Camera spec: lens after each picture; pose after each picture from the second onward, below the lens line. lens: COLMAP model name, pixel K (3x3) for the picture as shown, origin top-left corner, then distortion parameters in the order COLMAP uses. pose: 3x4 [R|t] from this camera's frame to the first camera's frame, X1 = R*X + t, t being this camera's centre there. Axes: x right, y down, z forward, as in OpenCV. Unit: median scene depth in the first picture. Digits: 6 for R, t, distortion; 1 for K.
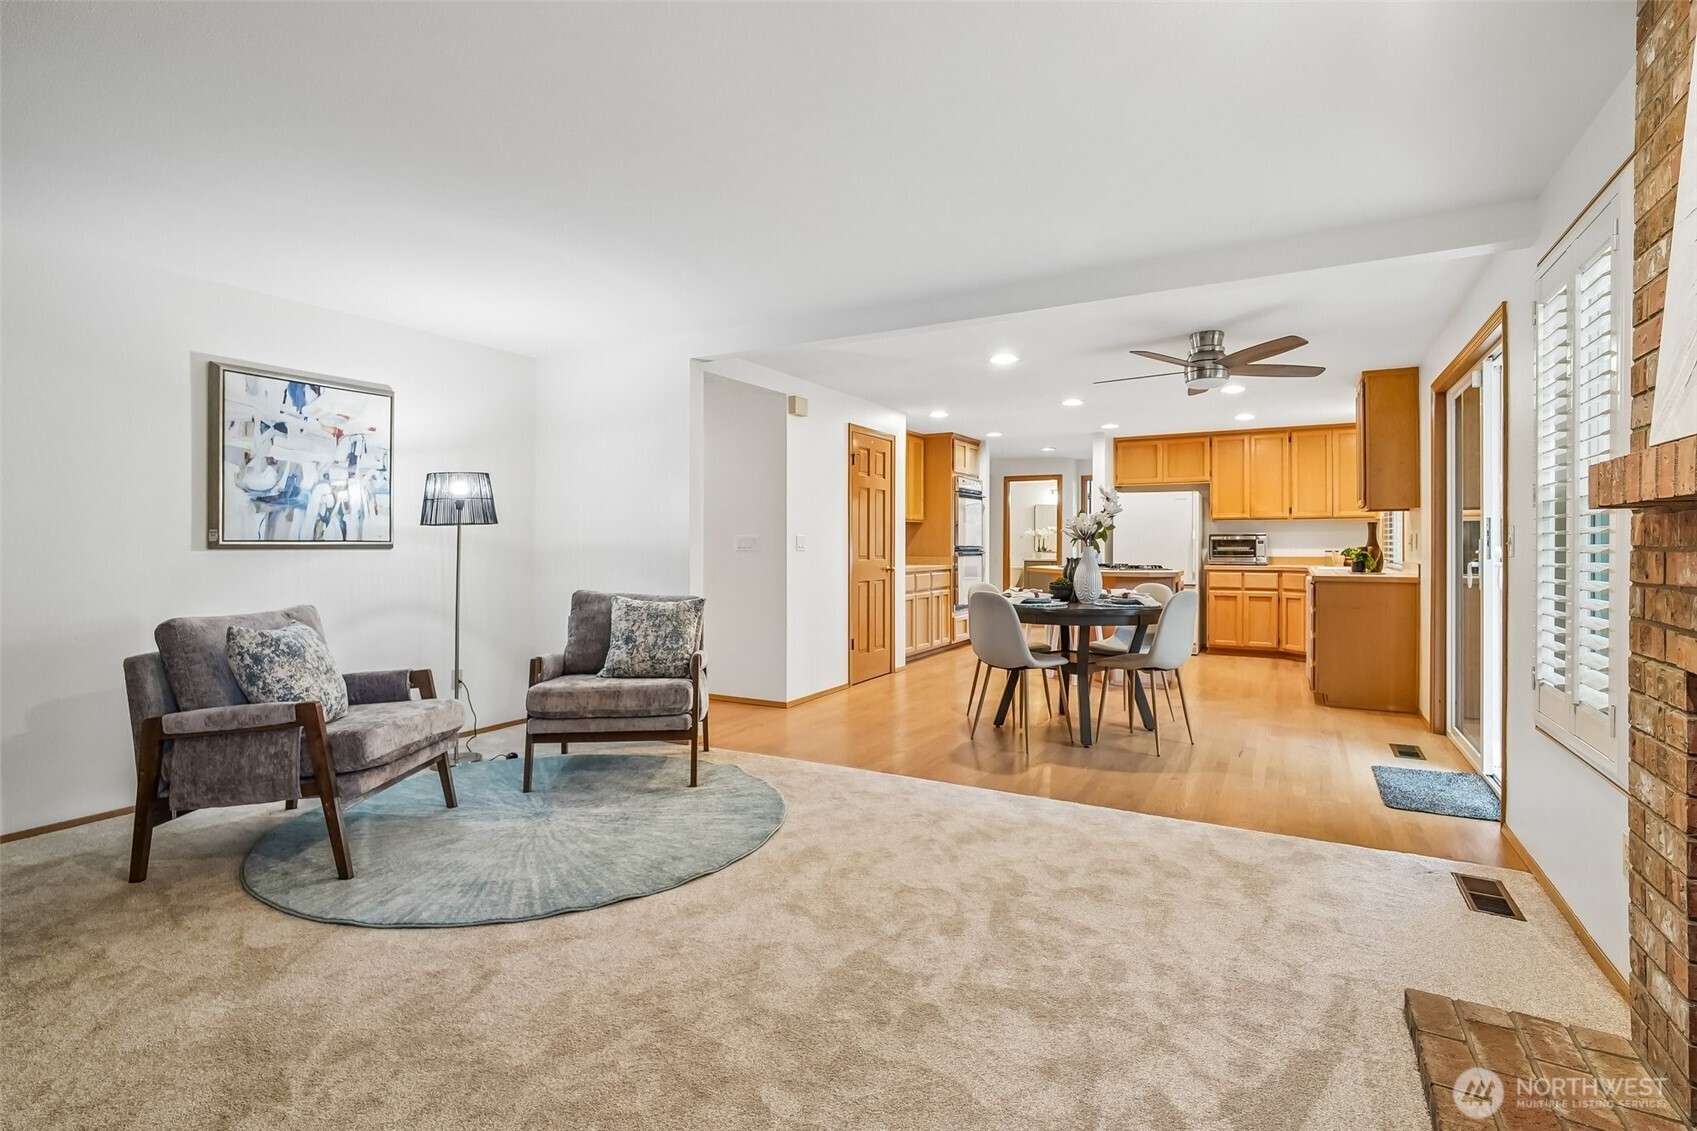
lens RADIAL K [[799.6, 0, 840.0], [0, 799.6, 551.7], [0, 0, 1]] dist [-0.012258, 0.002375]
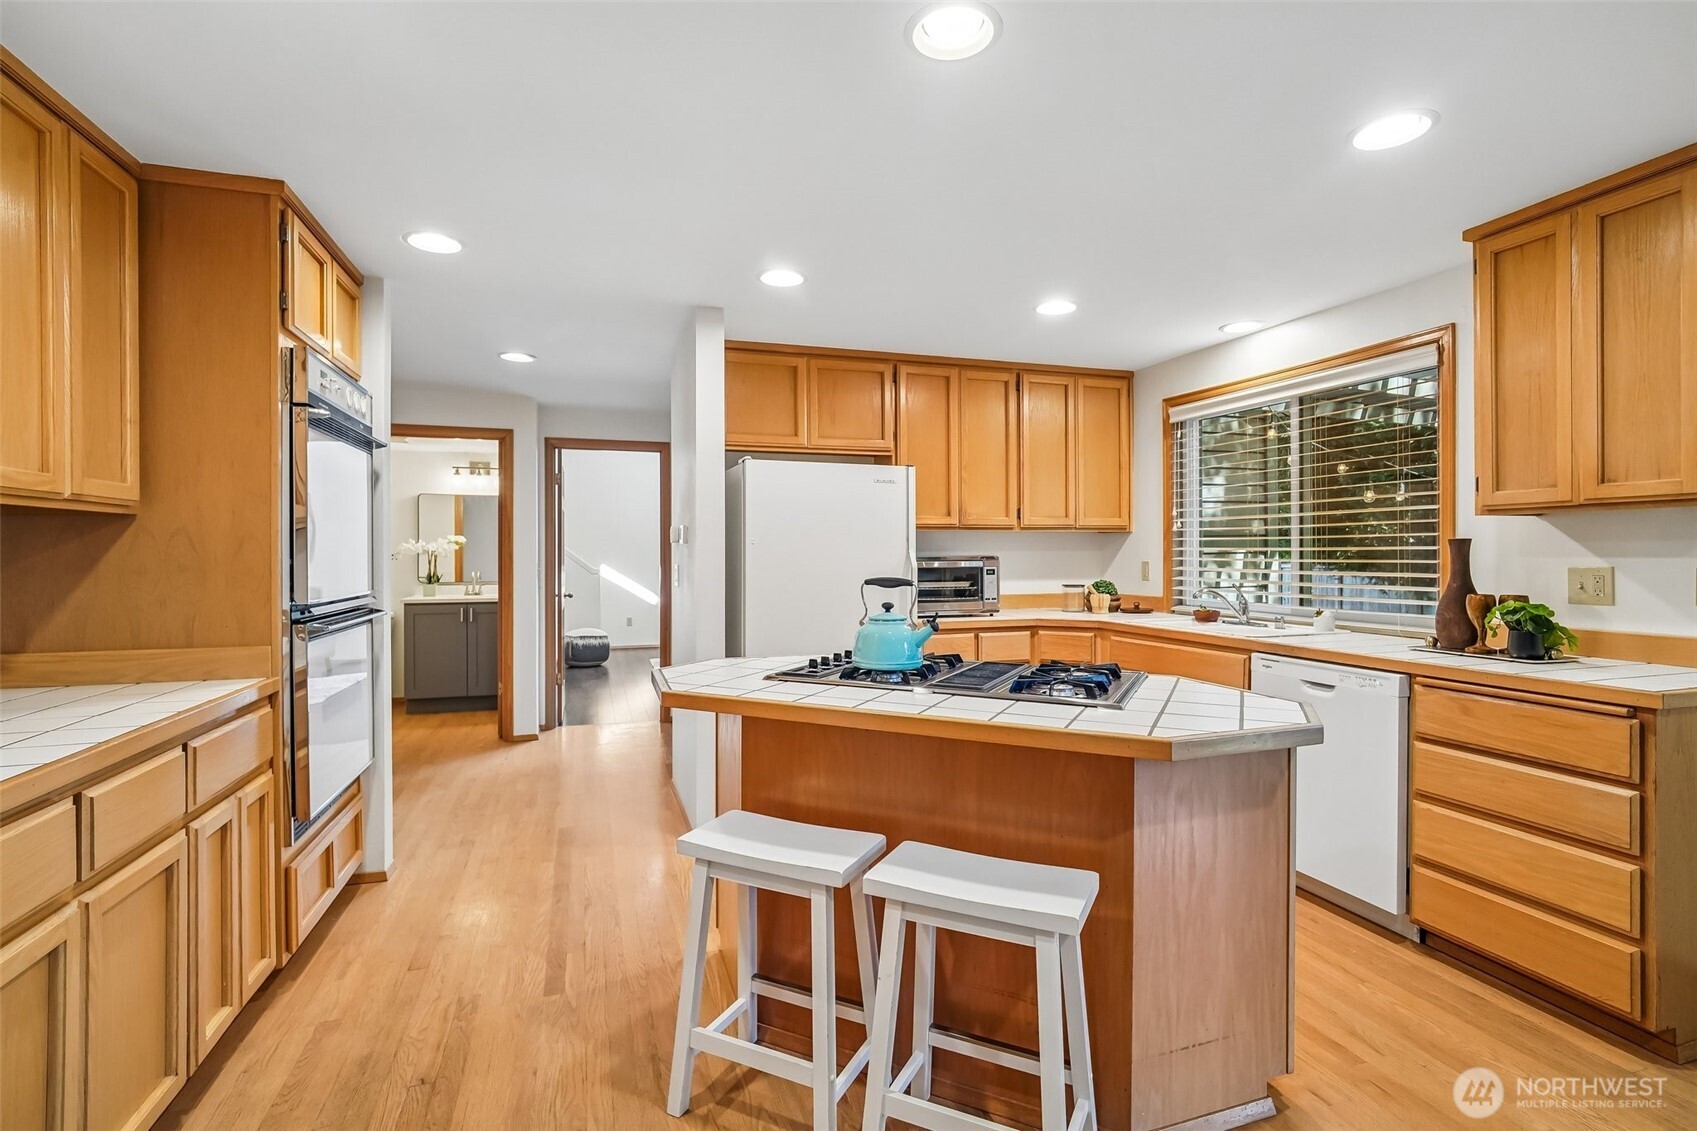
lens RADIAL K [[799.6, 0, 847.5], [0, 799.6, 555.7], [0, 0, 1]] dist [-0.012258, 0.002375]
pose [[0.677154, -0.003343, 0.735834, 0.157396], [0.009111, 0.999951, -0.003841, -0.044871], [-0.735785, 0.009305, 0.677151, 1.468848]]
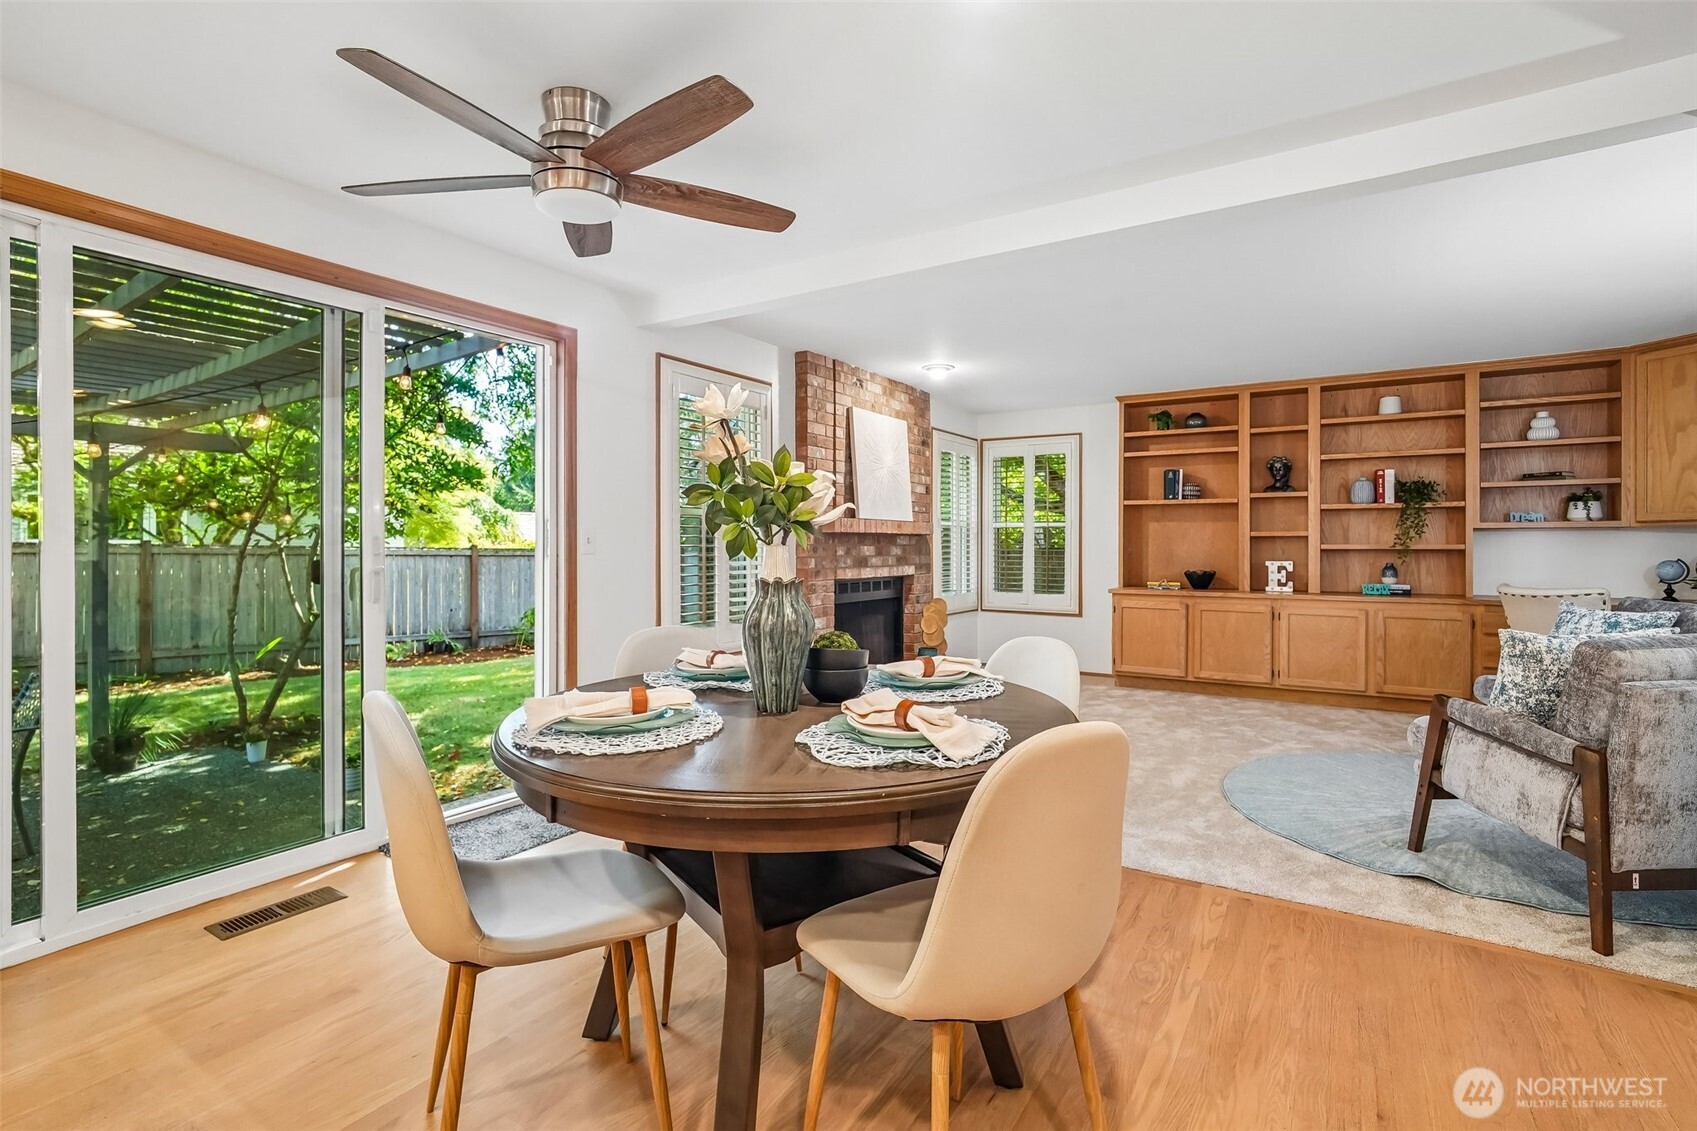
lens RADIAL K [[799.6, 0, 843.6], [0, 799.6, 566.1], [0, 0, 1]] dist [-0.012258, 0.002375]
pose [[-0.998696, -0.002013, 0.051020, 0.316619], [-0.000162, 0.999342, 0.036268, -0.012845], [-0.051060, 0.036212, -0.998039, 1.689125]]
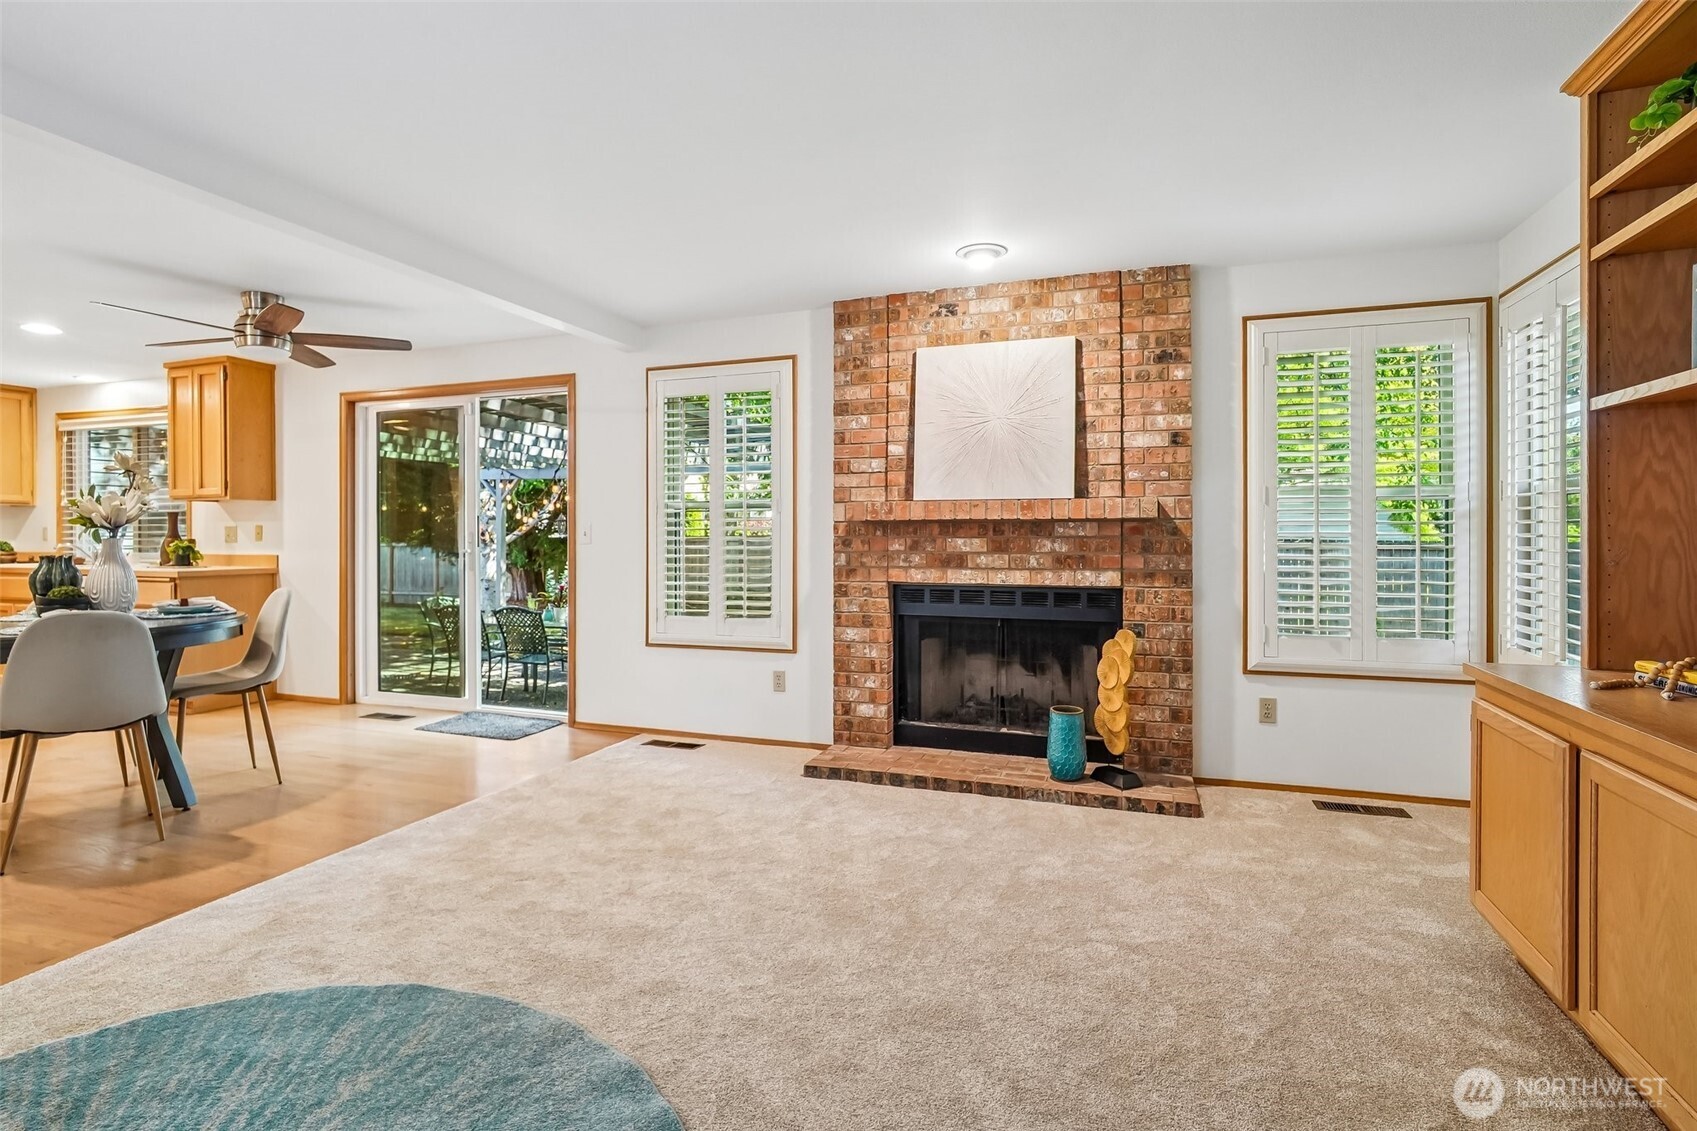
lens RADIAL K [[799.6, 0, 851.9], [0, 799.6, 533.8], [0, 0, 1]] dist [-0.012258, 0.002375]
pose [[-0.180918, -0.001900, 0.983496, -0.586549], [0.012982, 0.999906, 0.004320, -0.008603], [-0.983413, 0.013550, -0.180876, 0.597992]]
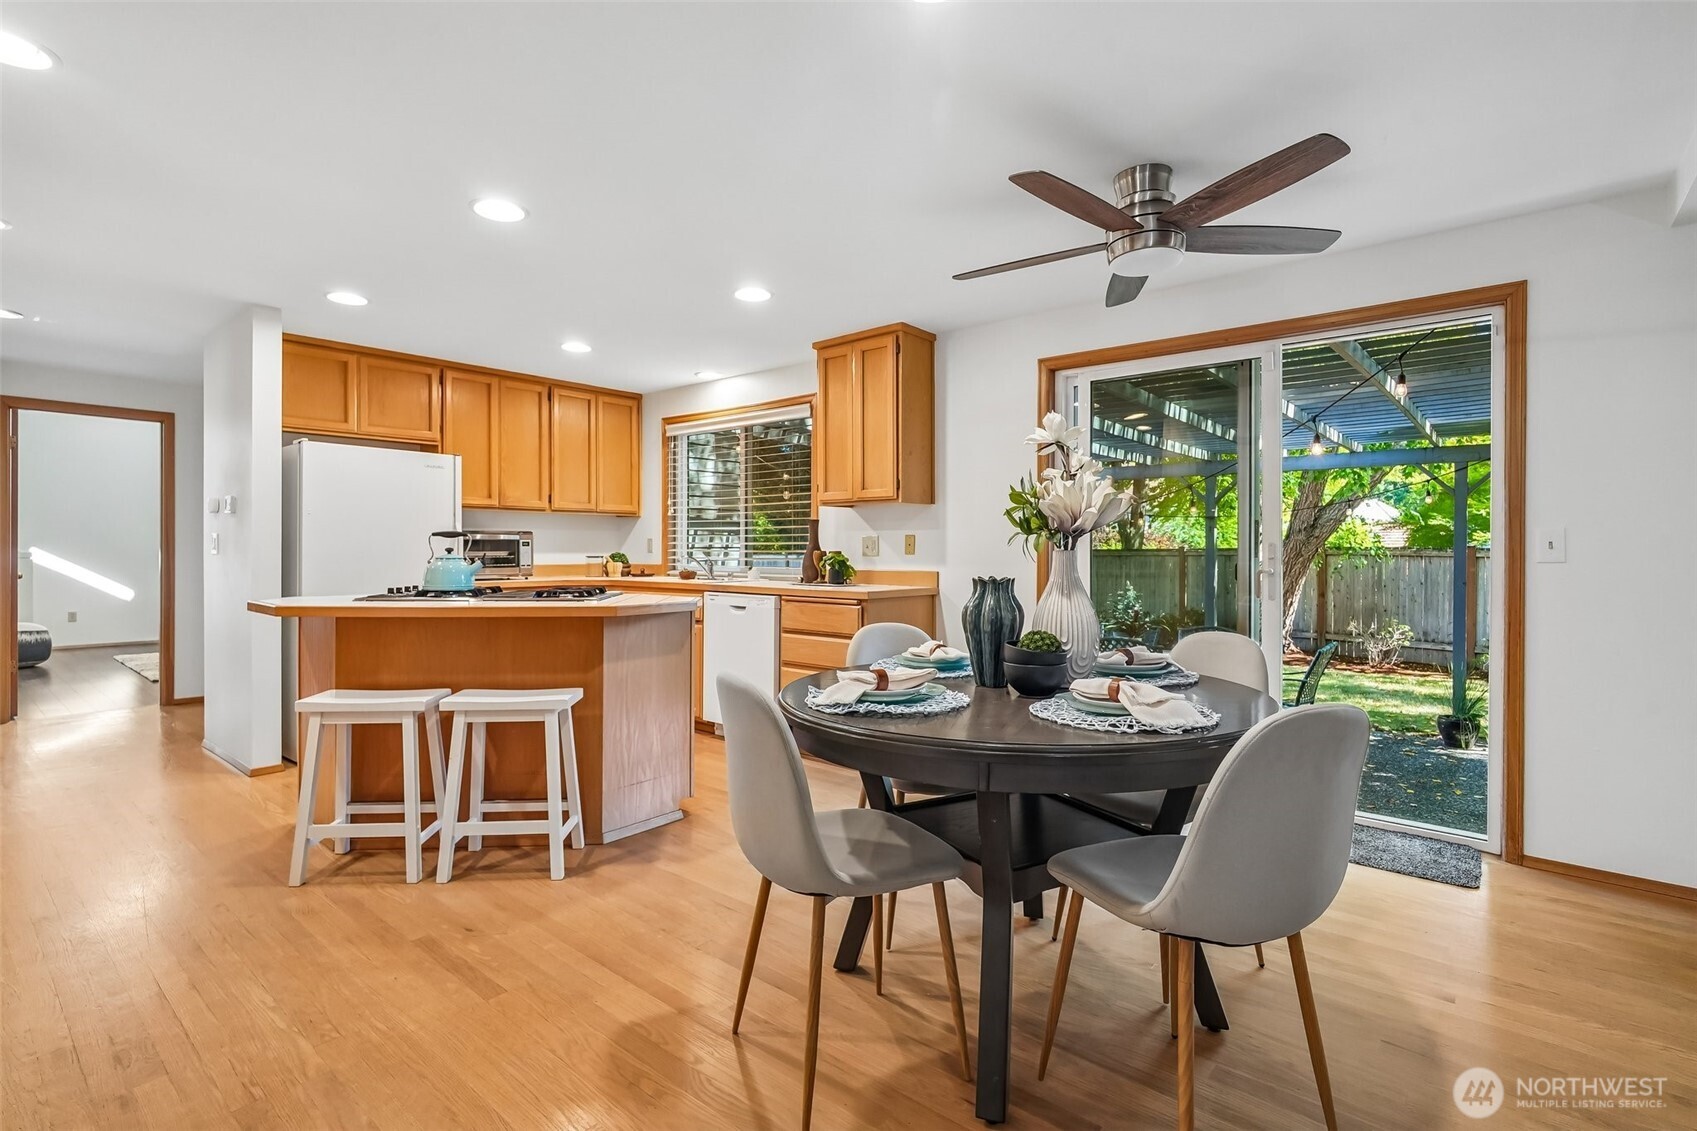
lens RADIAL K [[799.6, 0, 851.8], [0, 799.6, 557.1], [0, 0, 1]] dist [-0.012258, 0.002375]
pose [[0.185081, -0.007244, 0.982697, -0.149284], [0.006096, 0.999962, 0.006223, -0.007380], [-0.982704, 0.004838, 0.185118, 1.261522]]
